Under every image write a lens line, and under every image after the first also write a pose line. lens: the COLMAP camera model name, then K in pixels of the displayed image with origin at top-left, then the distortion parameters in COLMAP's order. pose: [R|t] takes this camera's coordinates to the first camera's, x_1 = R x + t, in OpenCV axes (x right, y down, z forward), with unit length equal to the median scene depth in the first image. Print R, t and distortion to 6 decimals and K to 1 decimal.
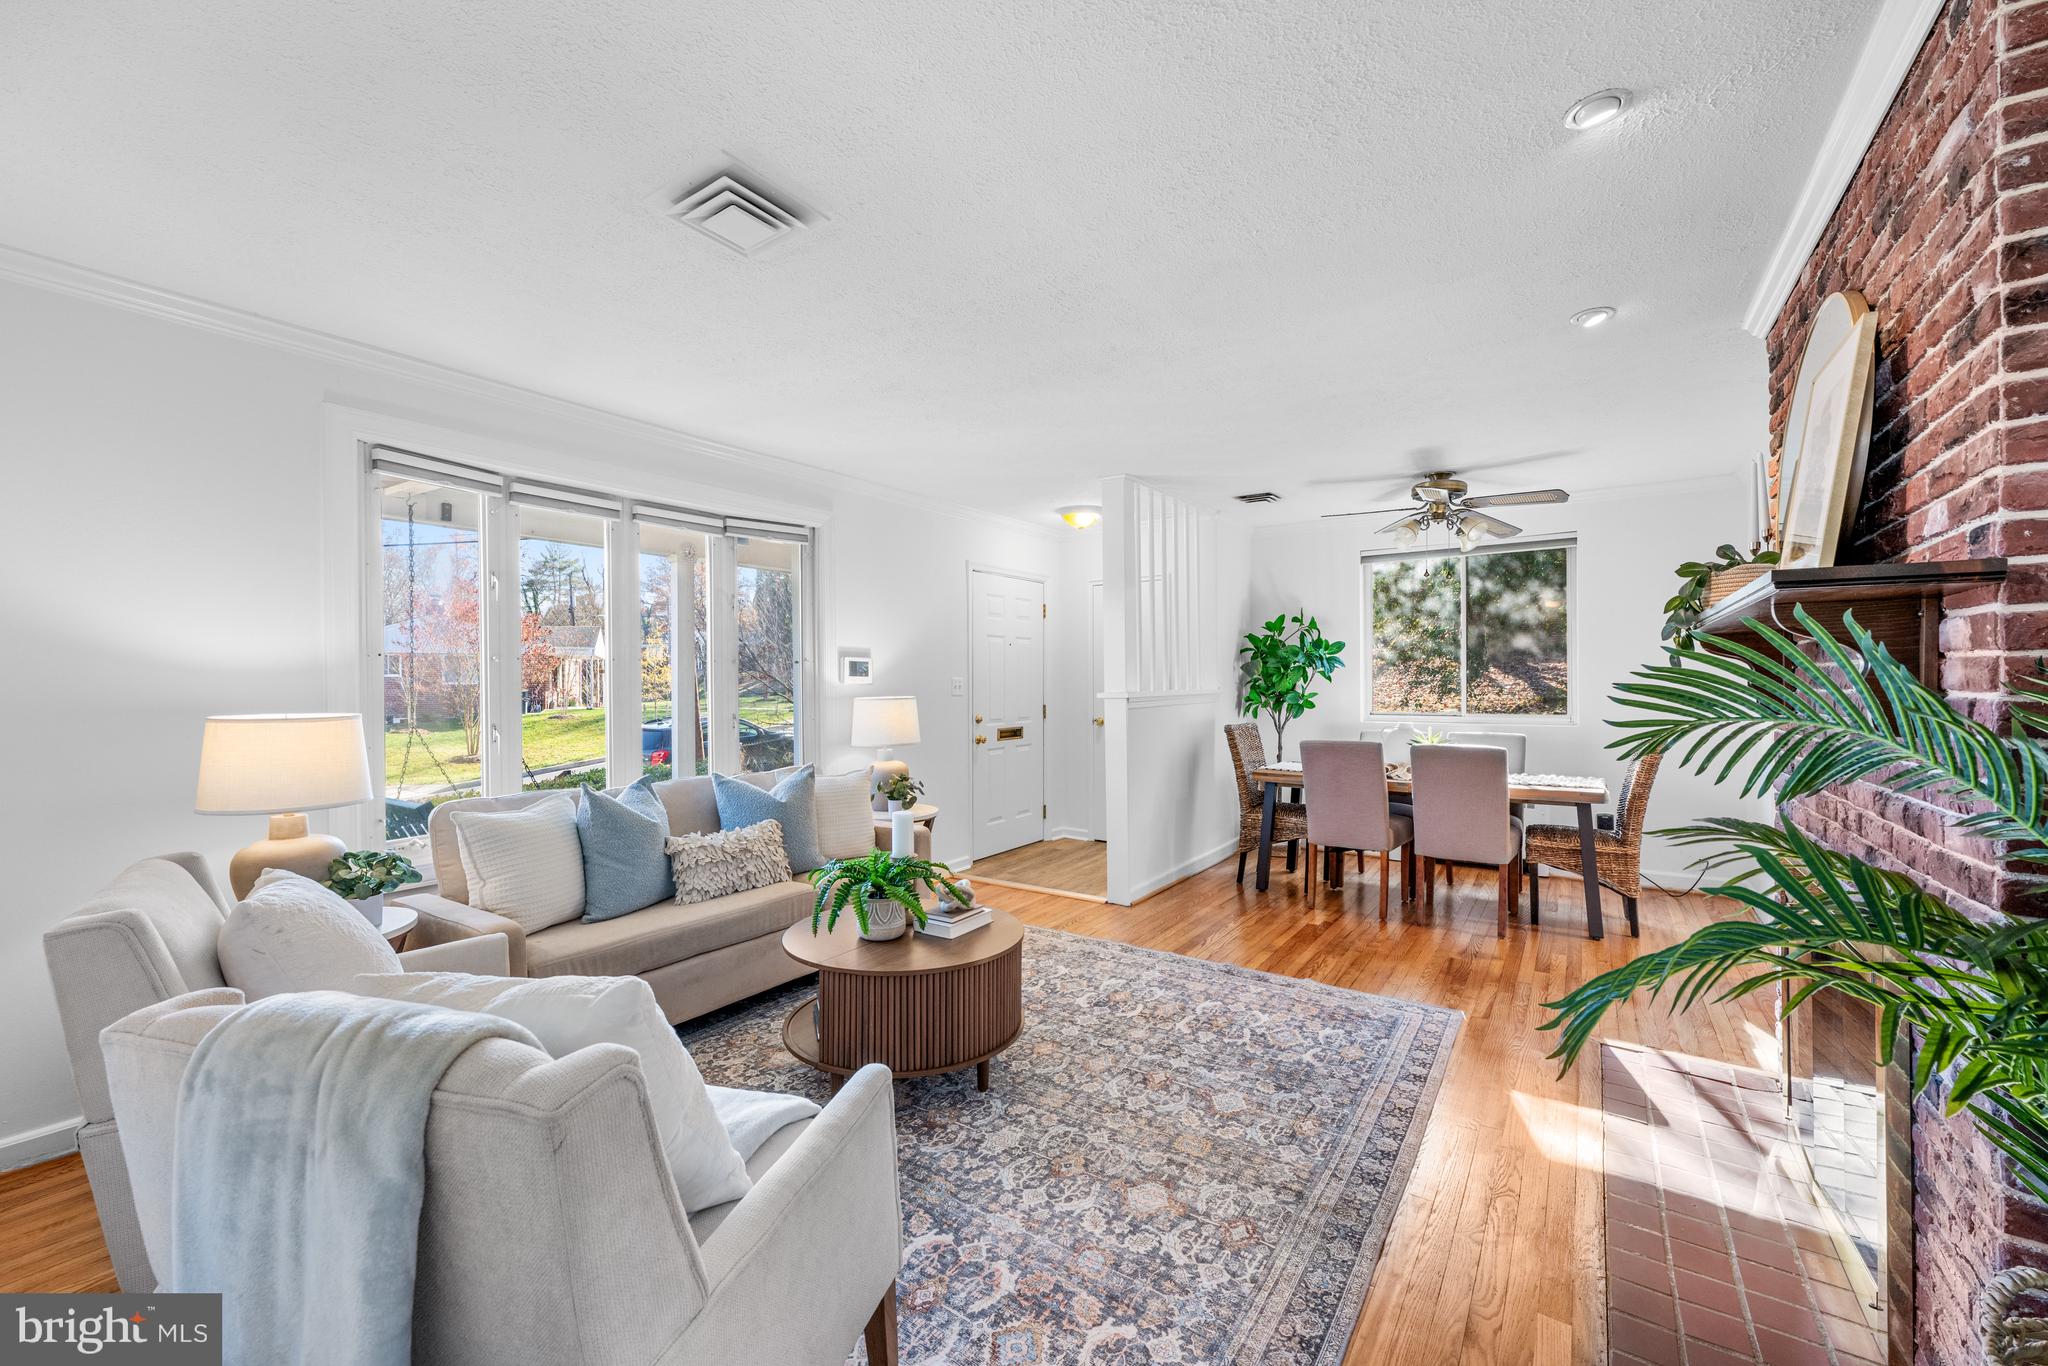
lens RADIAL K [[818.4, 0, 1024.9], [0, 818.4, 677.0], [0, 0, 1]] dist [-0.001116, -0.000158]
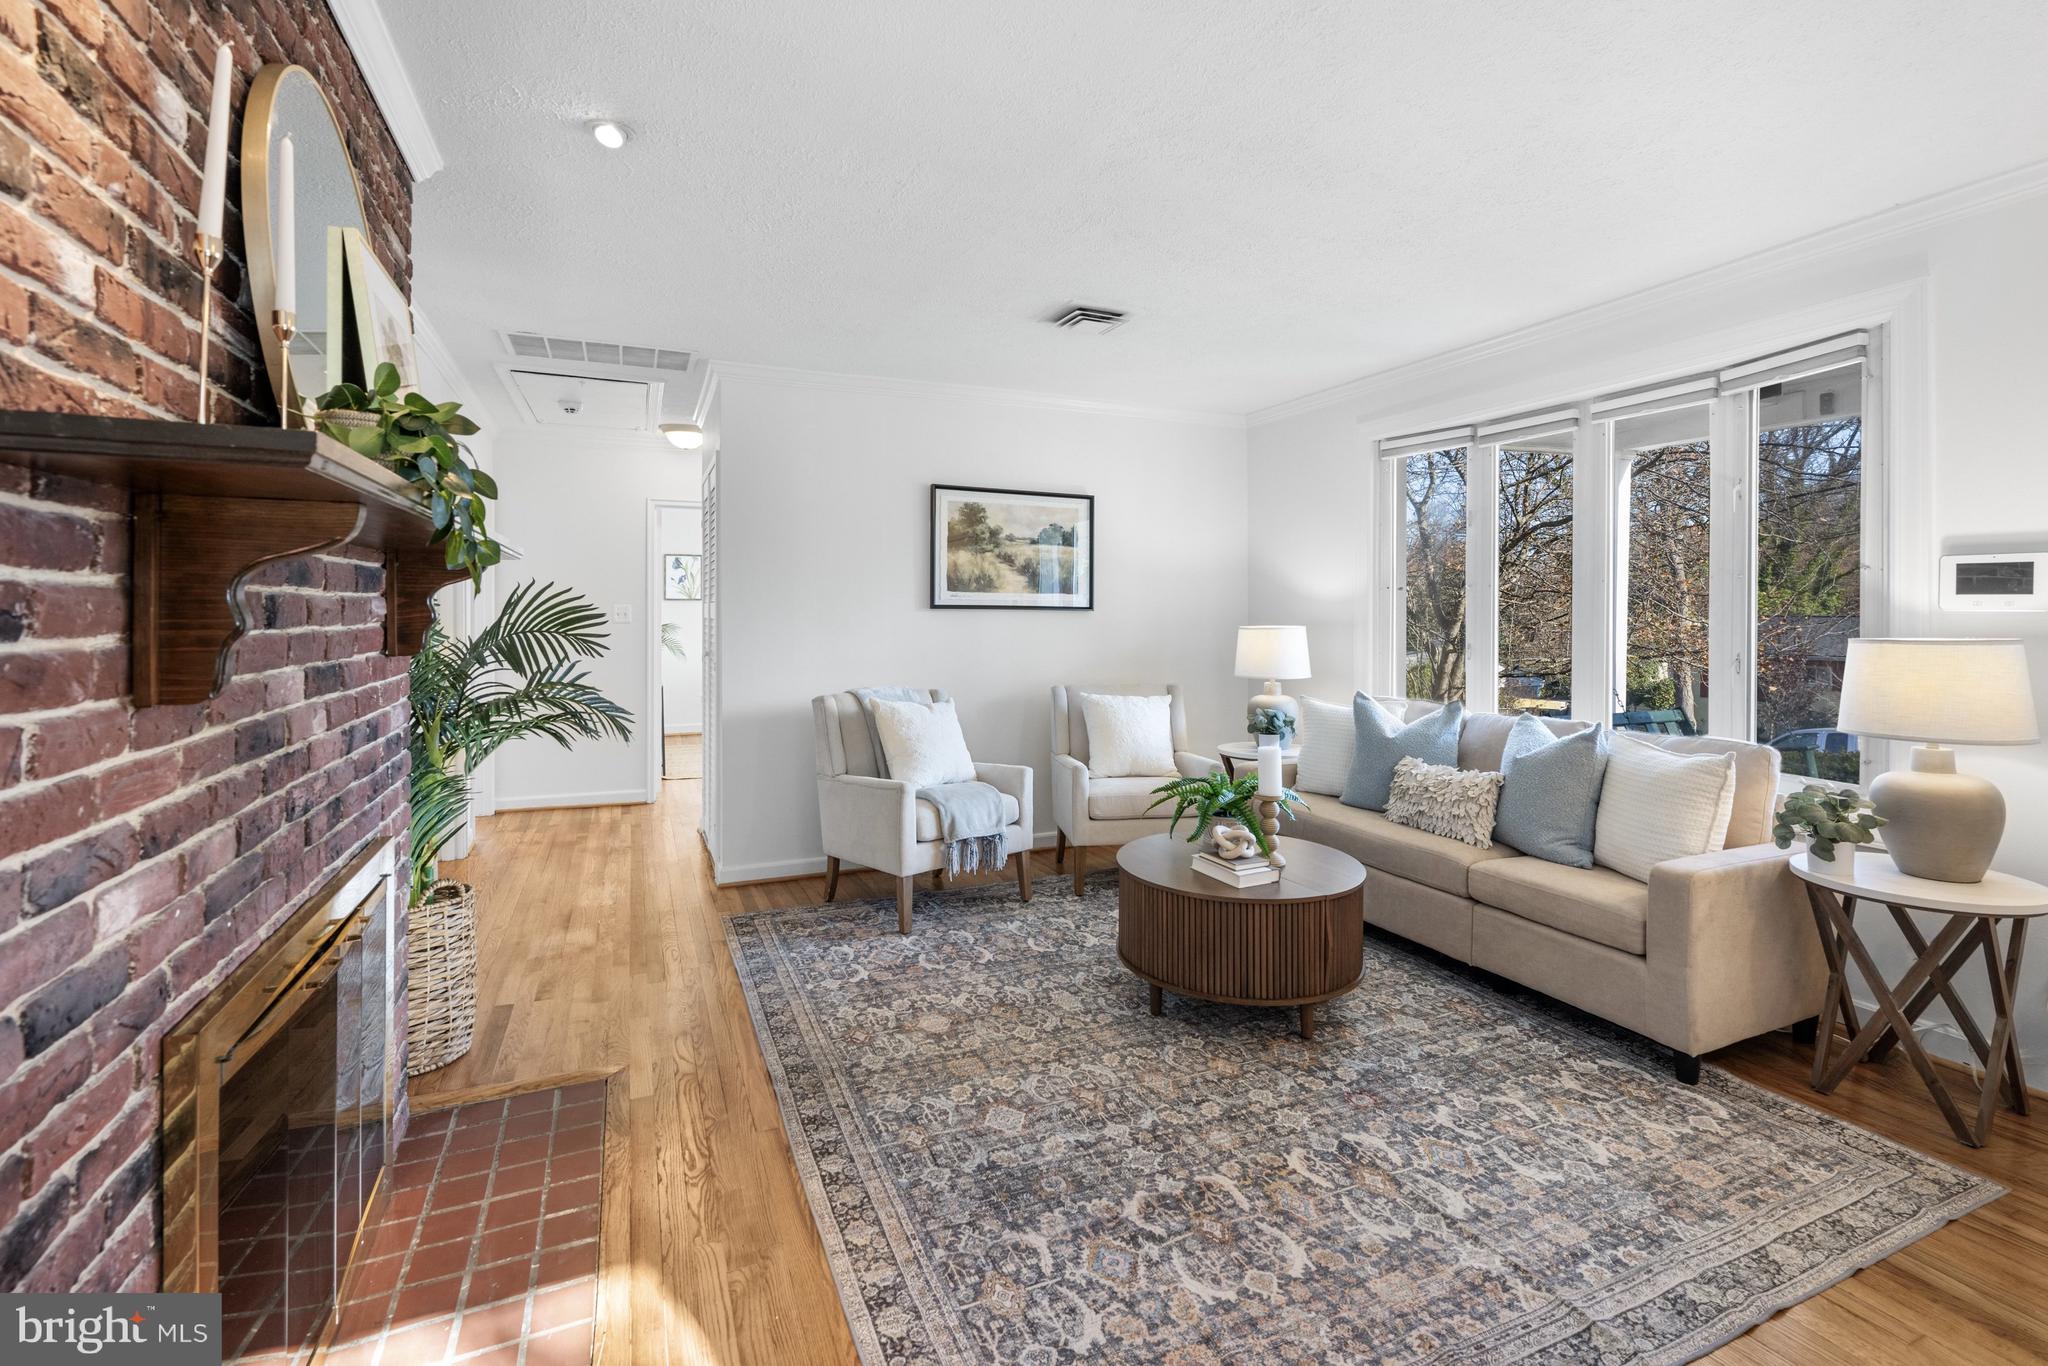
lens RADIAL K [[905.8, 0, 1007.9], [0, 905.8, 615.0], [0, 0, 1]] dist [-0.001579, -0.000325]
pose [[-0.539581, 0.009870, -0.841876, 0.946333], [0.010048, 0.999936, 0.005283, 0.003701], [0.841874, -0.005609, -0.539645, 1.397127]]
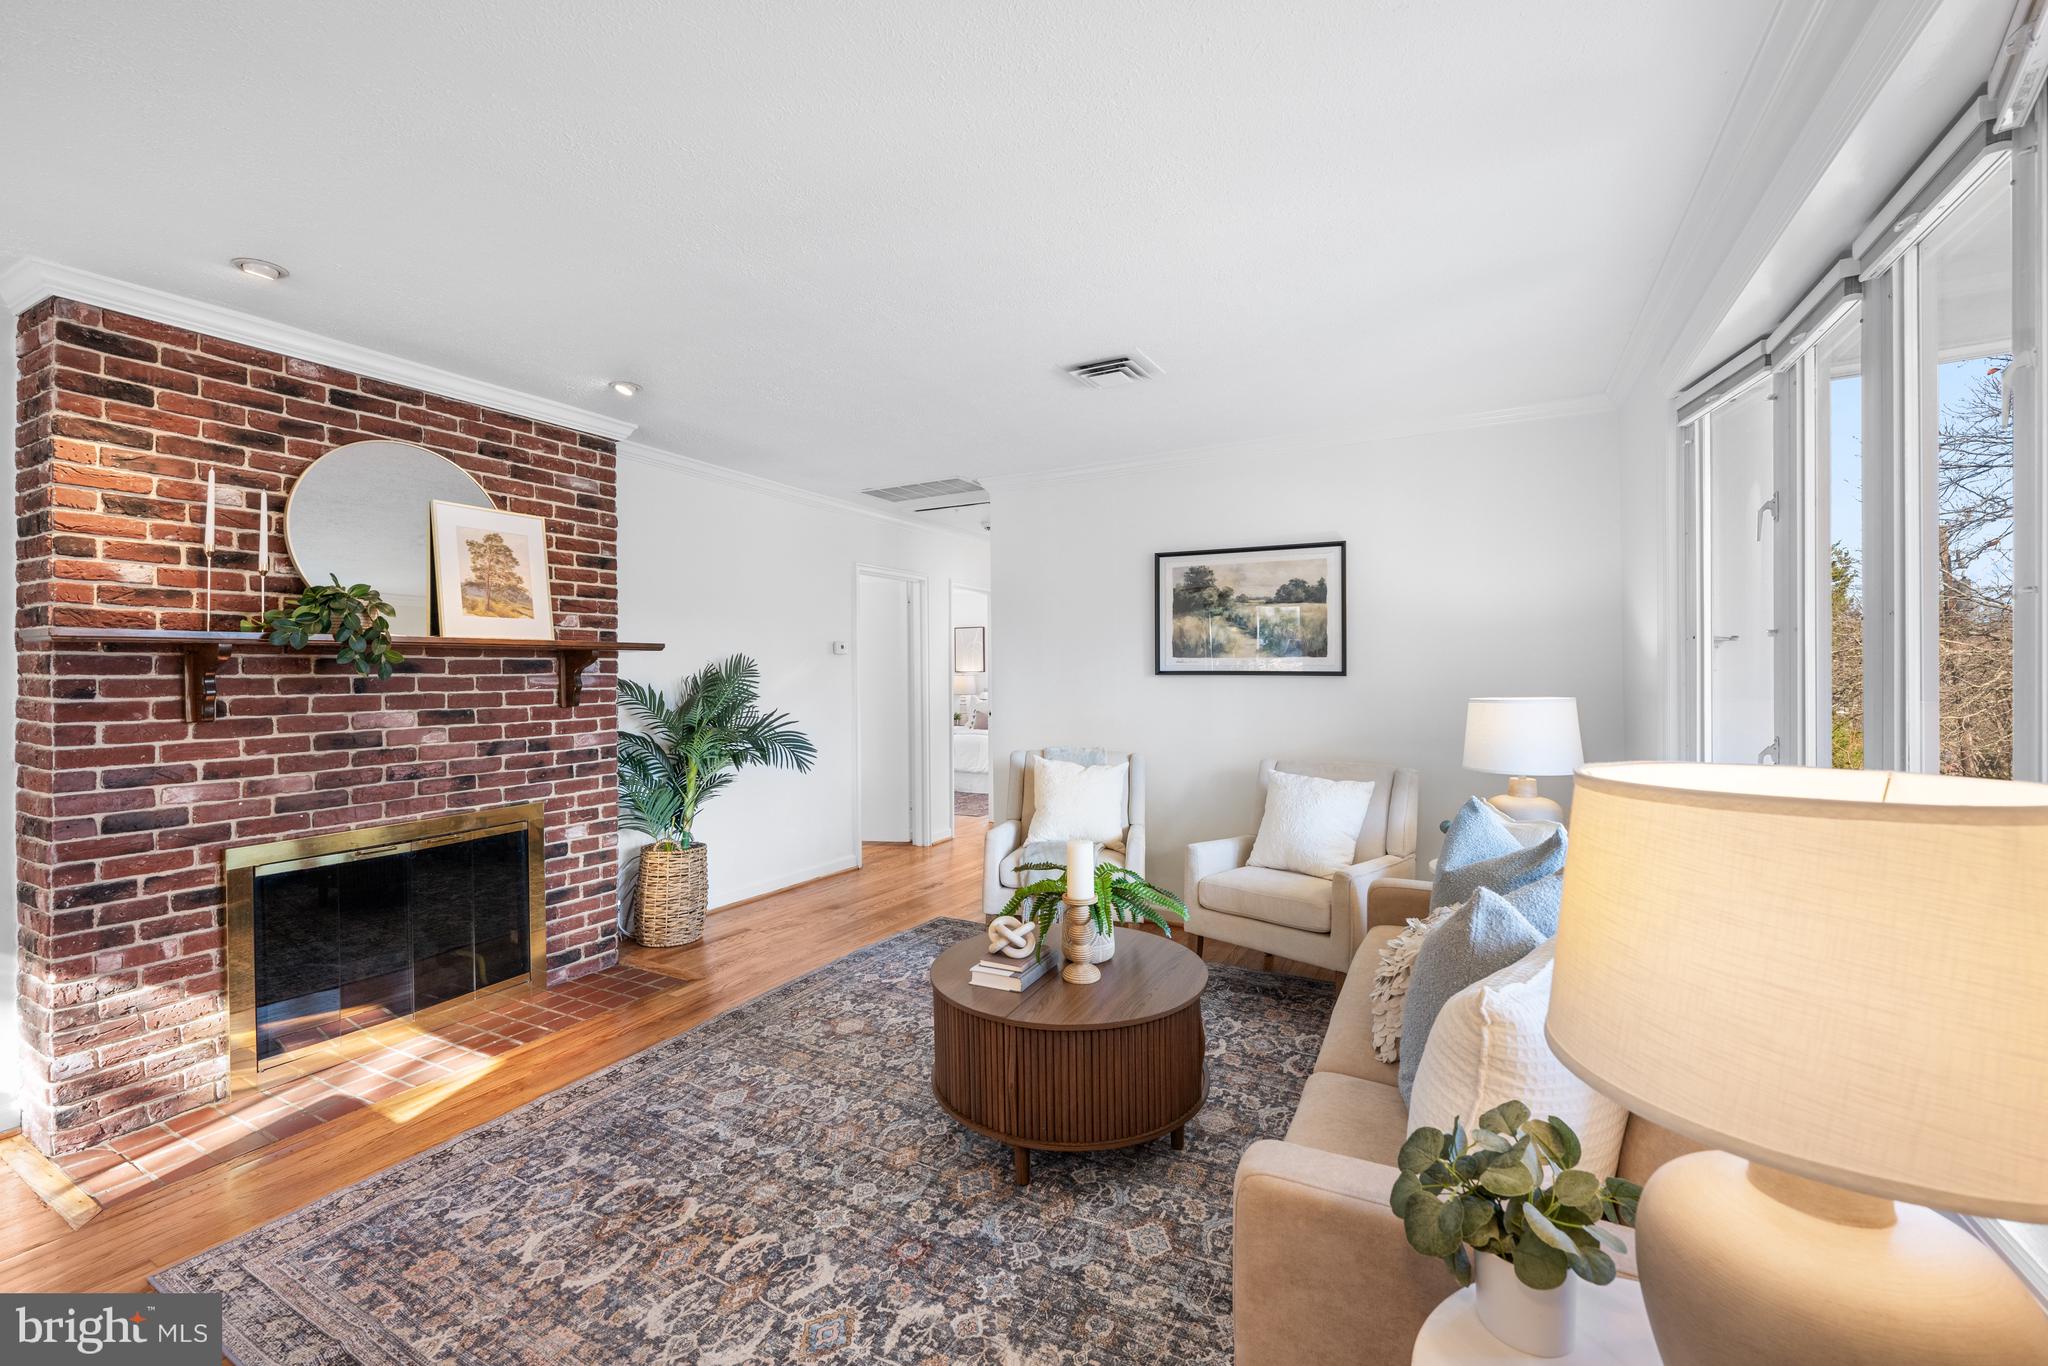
lens RADIAL K [[818.4, 0, 1027.0], [0, 818.4, 677.0], [0, 0, 1]] dist [-0.001116, -0.000158]
pose [[-0.994158, 0.013081, -0.107141, -0.014178], [0.013517, 0.999903, -0.003339, 0.005486], [0.107087, -0.004768, -0.994238, 1.909974]]
